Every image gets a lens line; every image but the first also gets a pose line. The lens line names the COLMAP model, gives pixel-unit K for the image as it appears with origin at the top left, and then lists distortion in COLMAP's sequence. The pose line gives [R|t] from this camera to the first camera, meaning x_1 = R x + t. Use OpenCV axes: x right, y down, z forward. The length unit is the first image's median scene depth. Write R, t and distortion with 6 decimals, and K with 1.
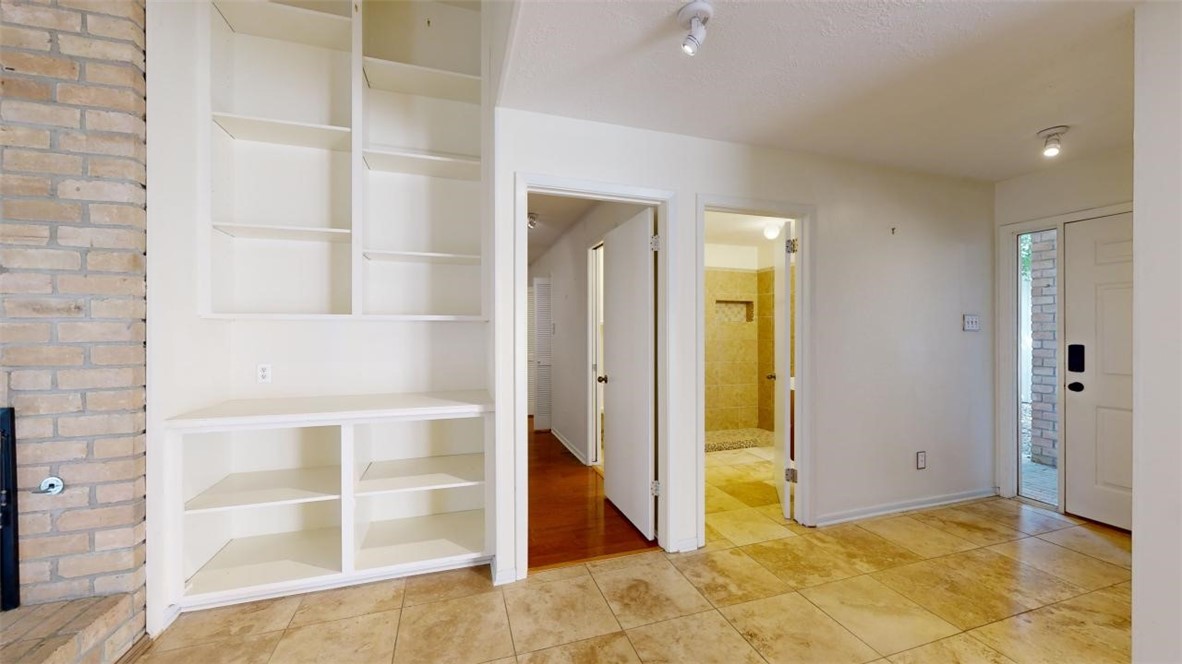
lens RADIAL K [[433.5, 0, 588.8], [0, 433.5, 332.3], [0, 0, 1]] dist [0.001664, 0.000161]
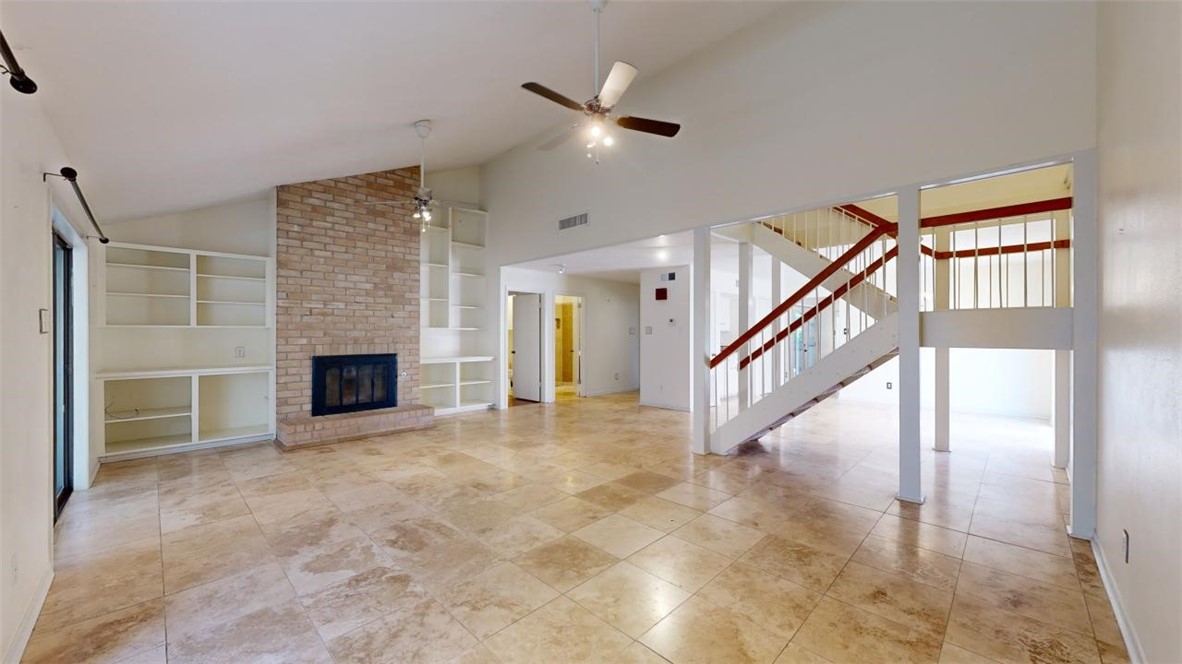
lens RADIAL K [[433.5, 0, 590.5], [0, 433.5, 333.6], [0, 0, 1]] dist [0.001664, 0.000161]
pose [[0.886944, 0.003425, 0.461865, -1.494526], [-0.003043, 0.999994, -0.001572, 0.000001], [-0.461867, -0.000011, 0.886949, -2.984156]]
